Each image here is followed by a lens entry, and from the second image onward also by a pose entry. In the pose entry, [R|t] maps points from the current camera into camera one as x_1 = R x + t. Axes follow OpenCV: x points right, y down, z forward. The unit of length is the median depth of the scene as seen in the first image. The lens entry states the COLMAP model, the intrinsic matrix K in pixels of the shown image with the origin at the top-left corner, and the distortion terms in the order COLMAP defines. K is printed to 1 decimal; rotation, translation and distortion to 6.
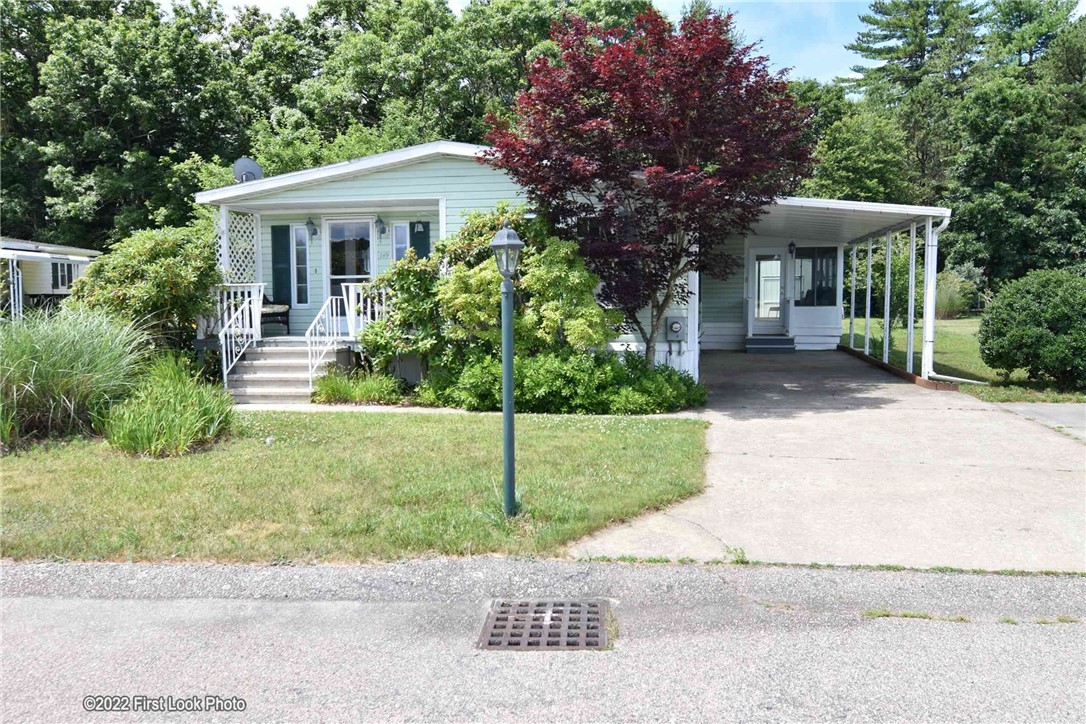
lens RADIAL K [[857.1, 0, 543.0], [0, 857.1, 362.0], [0, 0, 1]] dist [-0.003776, -0.002508]
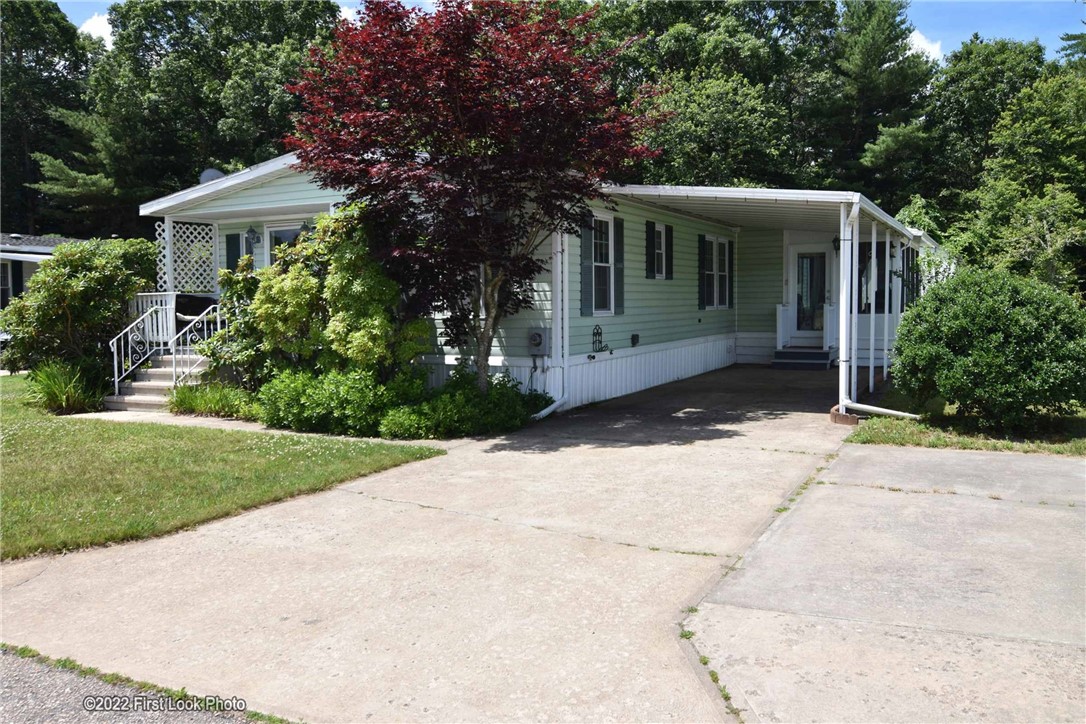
lens RADIAL K [[894.9, 0, 543.9], [0, 894.9, 342.1], [0, 0, 1]] dist [-0.003733, -0.001347]
pose [[0.954535, 0.010803, -0.297903, 0.179789], [-0.019090, 0.999507, -0.024923, -0.006492], [0.297487, 0.029477, 0.954271, 0.053643]]
